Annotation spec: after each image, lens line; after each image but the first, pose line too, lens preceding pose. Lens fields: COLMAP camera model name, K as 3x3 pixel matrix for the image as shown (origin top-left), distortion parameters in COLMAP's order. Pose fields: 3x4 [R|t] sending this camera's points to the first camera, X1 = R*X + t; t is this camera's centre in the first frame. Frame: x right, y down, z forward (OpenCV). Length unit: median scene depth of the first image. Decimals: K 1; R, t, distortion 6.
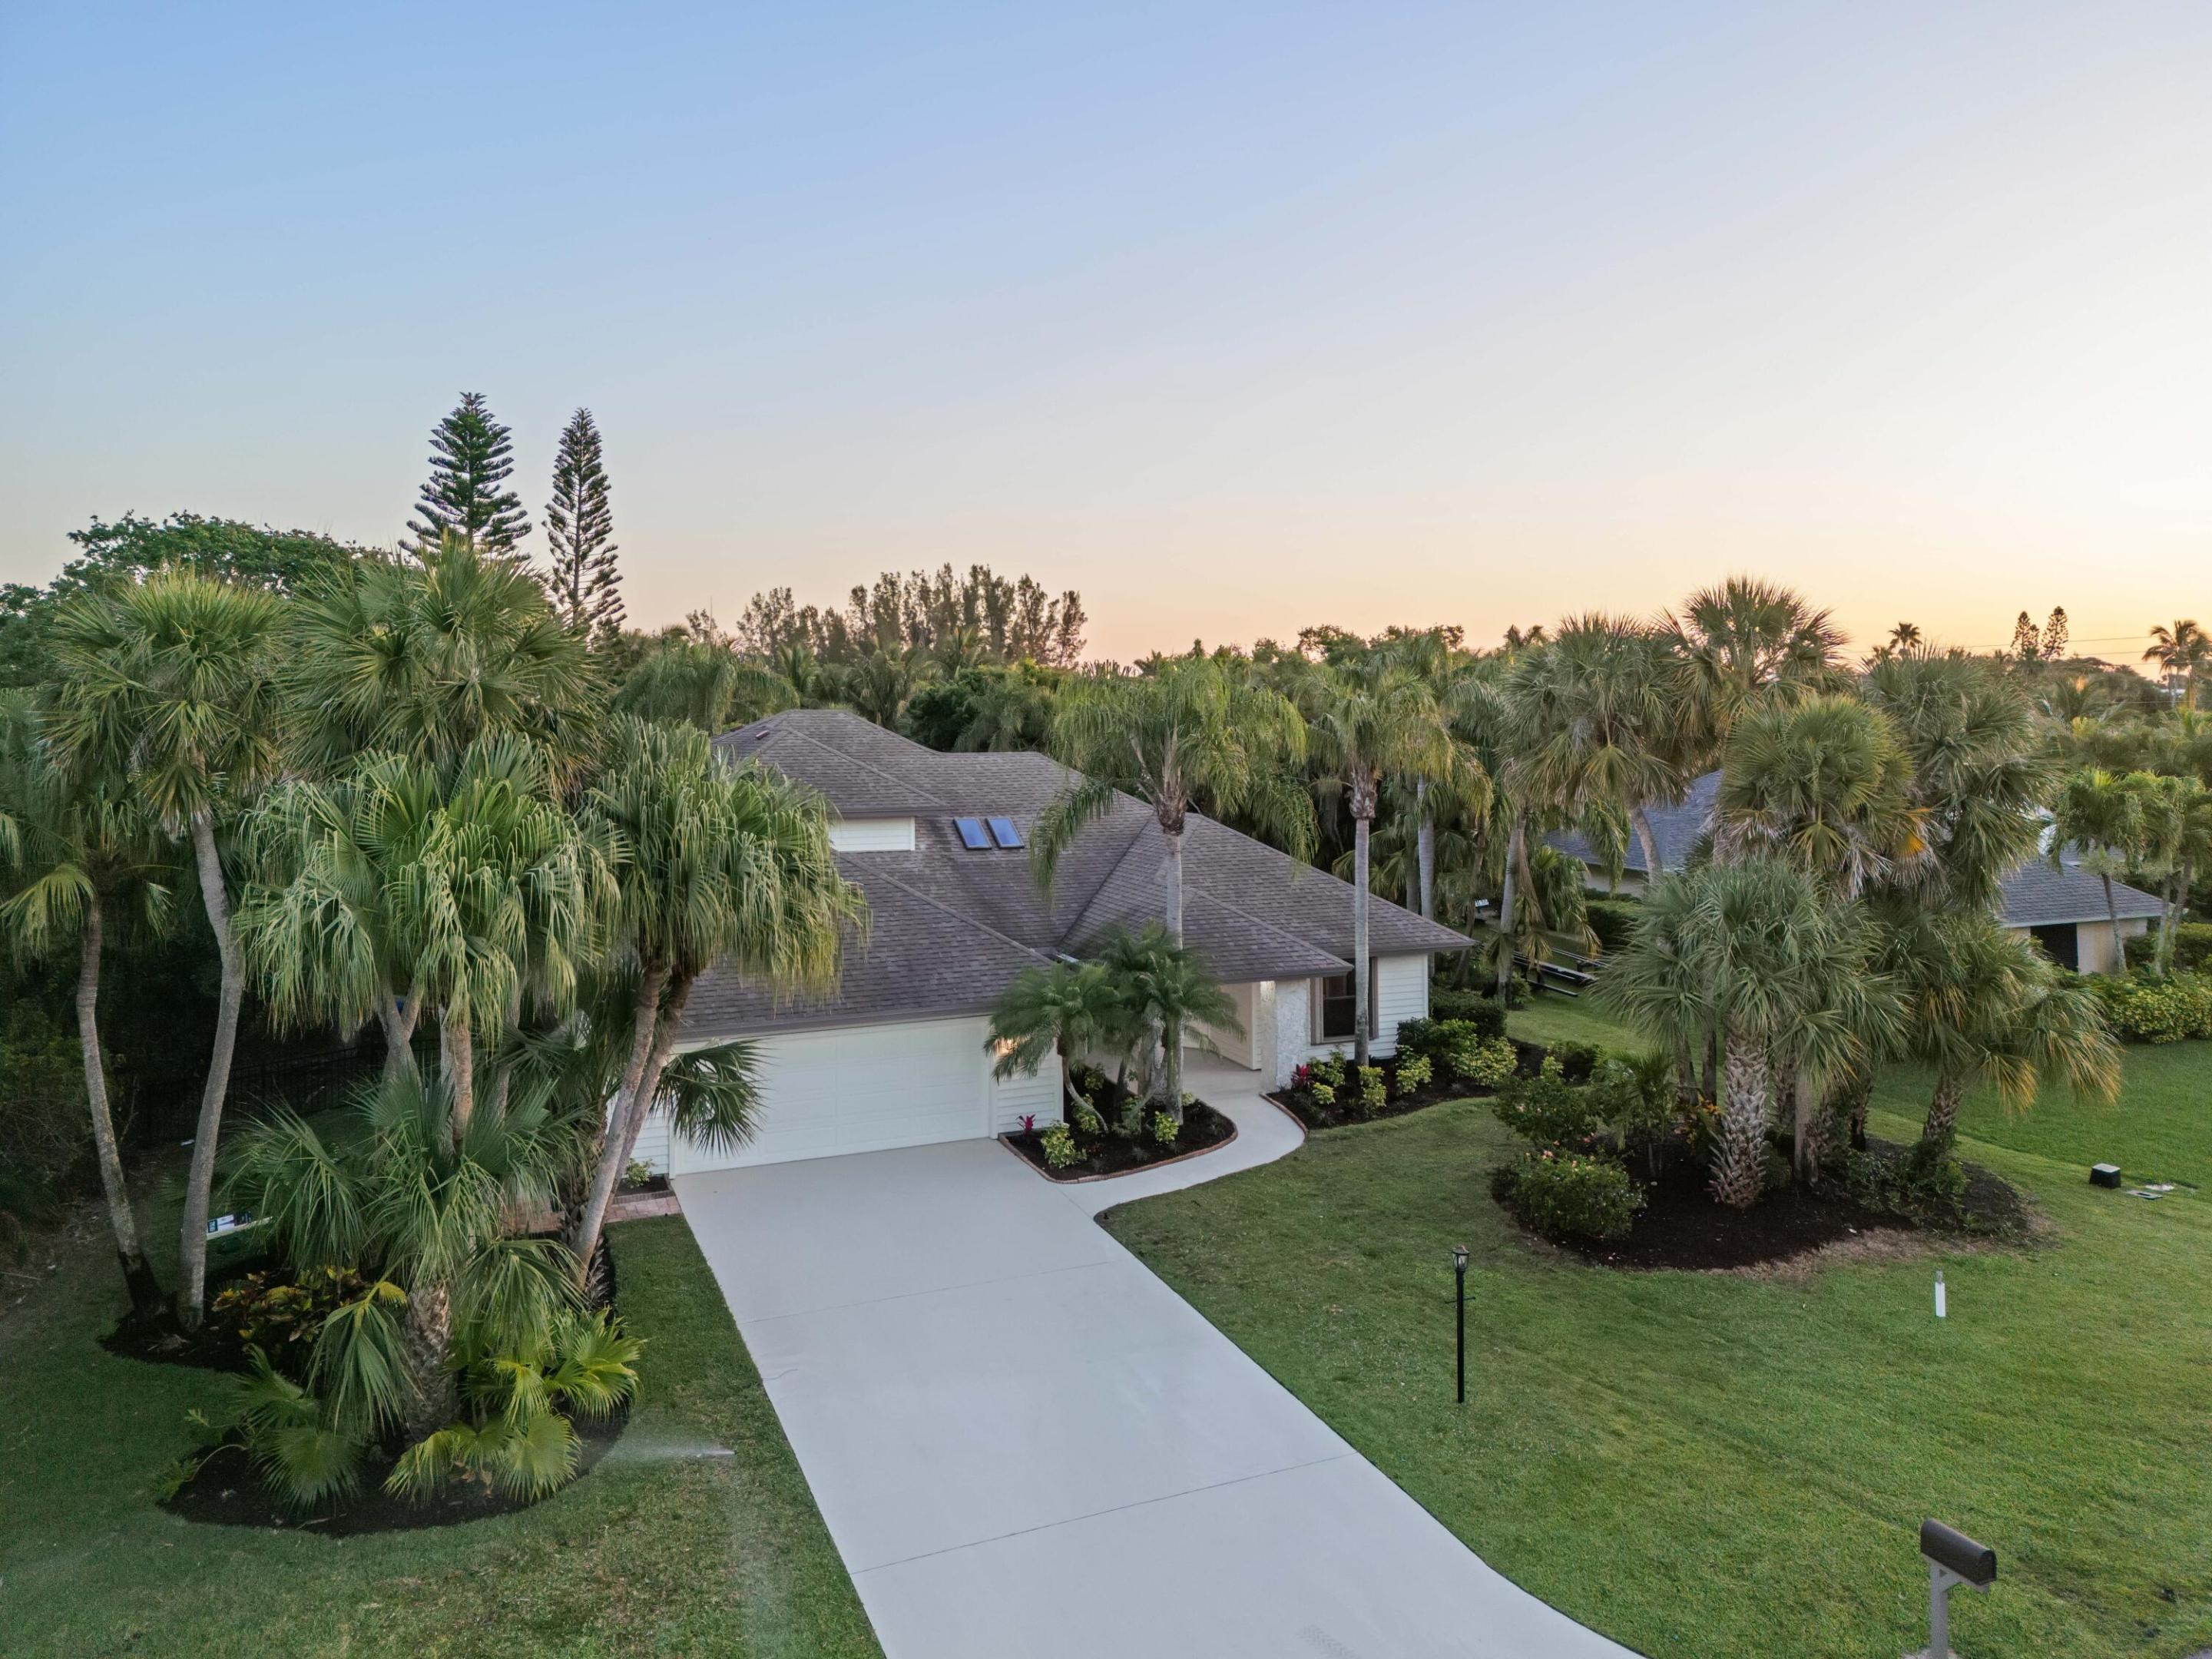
lens RADIAL K [[1541.6, 0, 1106.0], [0, 1541.6, 829.5], [0, 0, 1]] dist [0.113003, -0.058058]
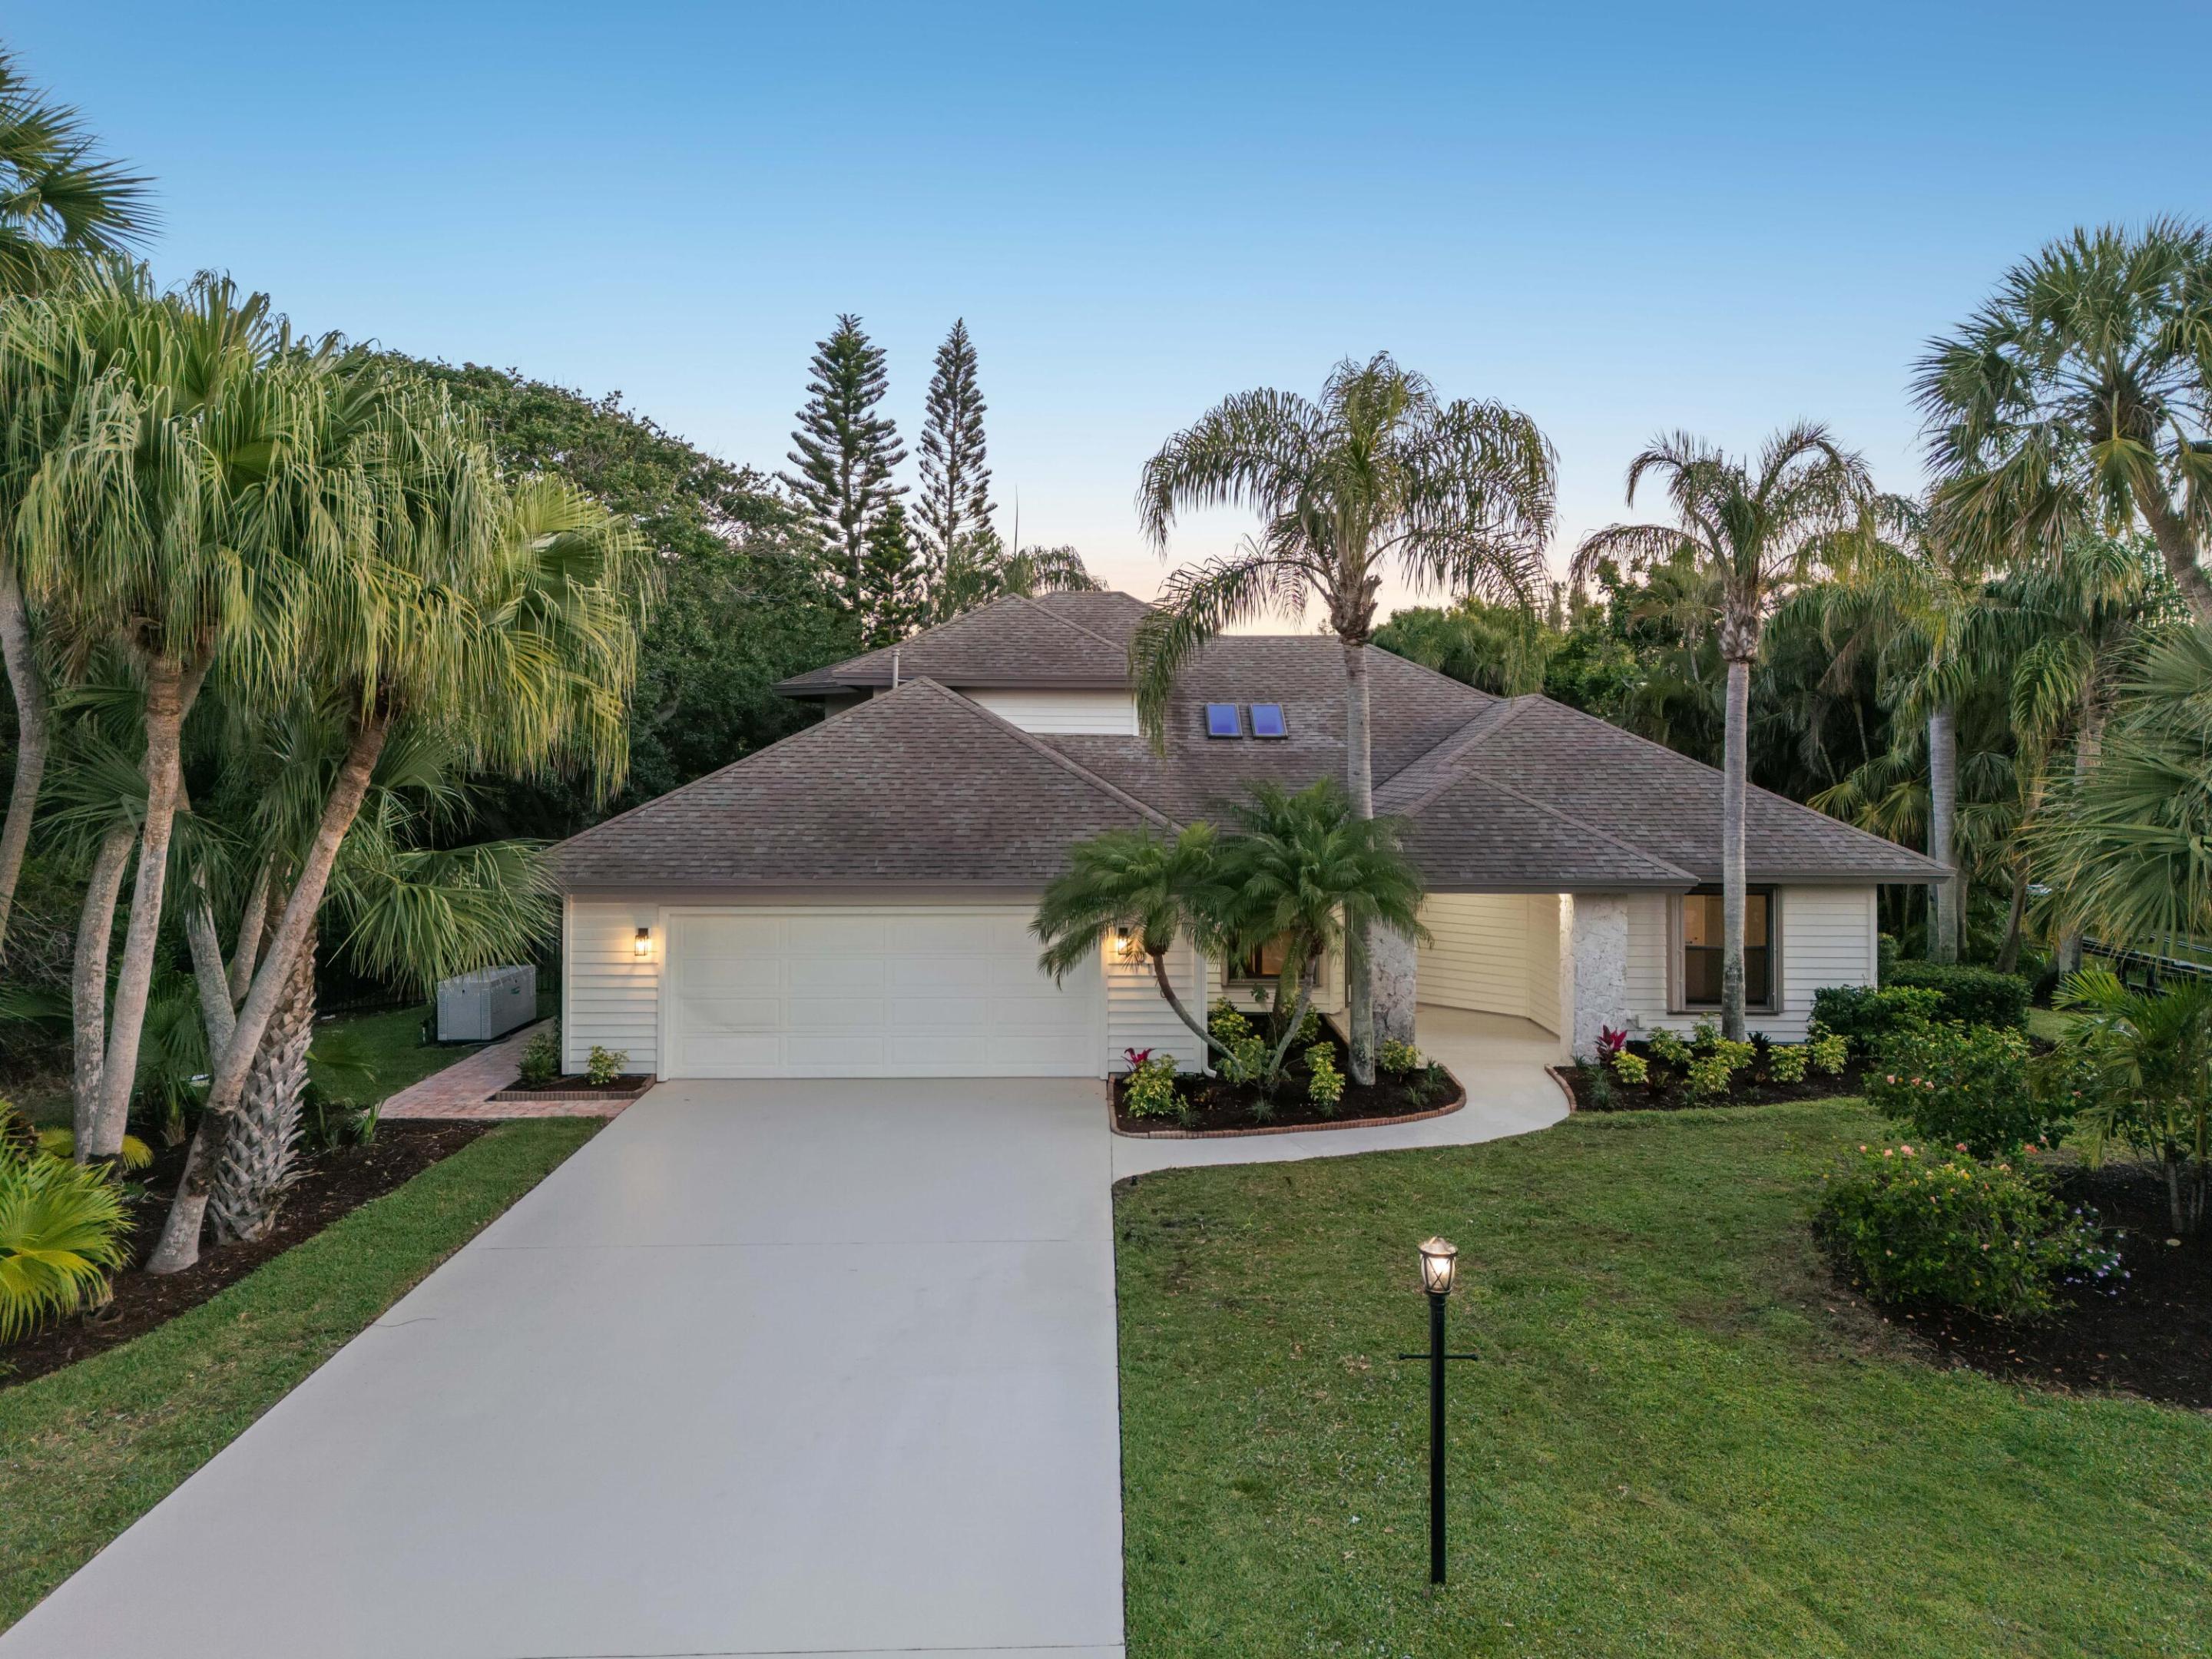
lens RADIAL K [[1541.6, 0, 1106.0], [0, 1541.6, 829.5], [0, 0, 1]] dist [0.113003, -0.058058]
pose [[0.926857, 0.019901, -0.374886, 0.159203], [-0.032005, 0.999147, -0.026086, 0.084249], [0.374047, 0.036176, 0.926704, 0.276659]]
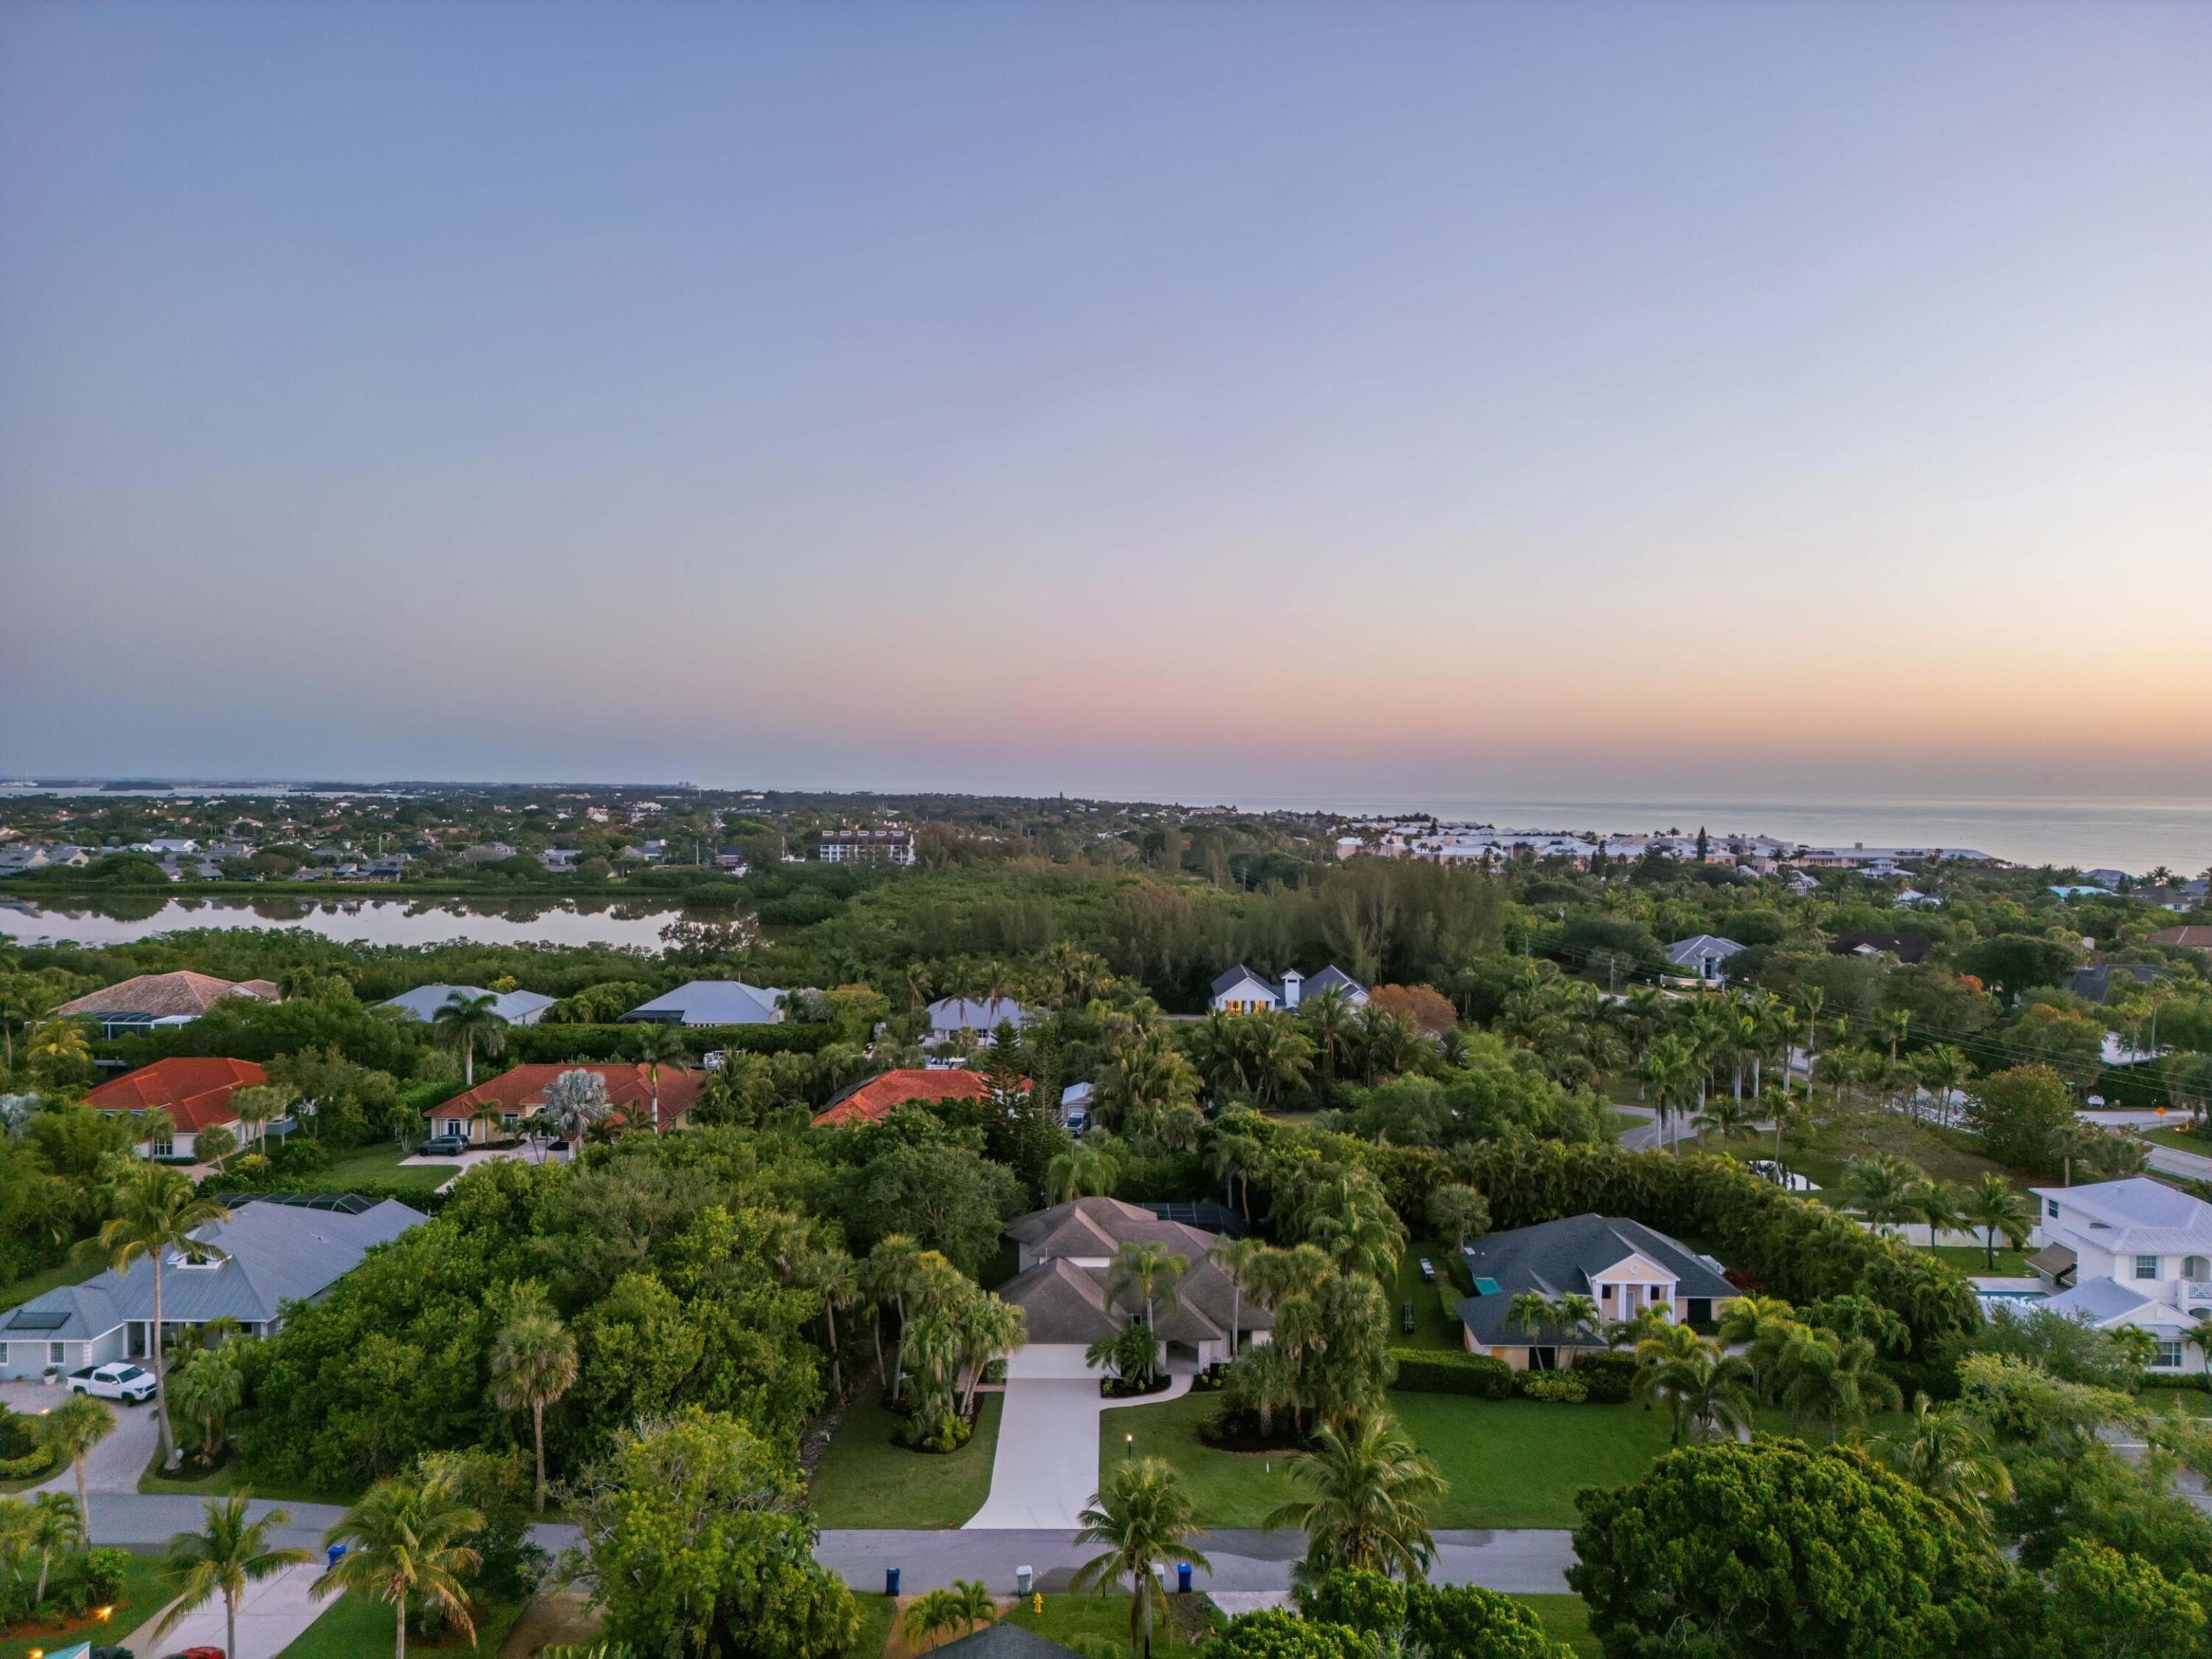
lens RADIAL K [[1541.6, 0, 1106.0], [0, 1541.6, 829.5], [0, 0, 1]] dist [0.113003, -0.058058]
pose [[0.910148, 0.012983, -0.414079, 1.035280], [-0.026822, 0.999258, -0.027625, -0.699985], [0.413413, 0.036249, 0.909822, -1.657330]]
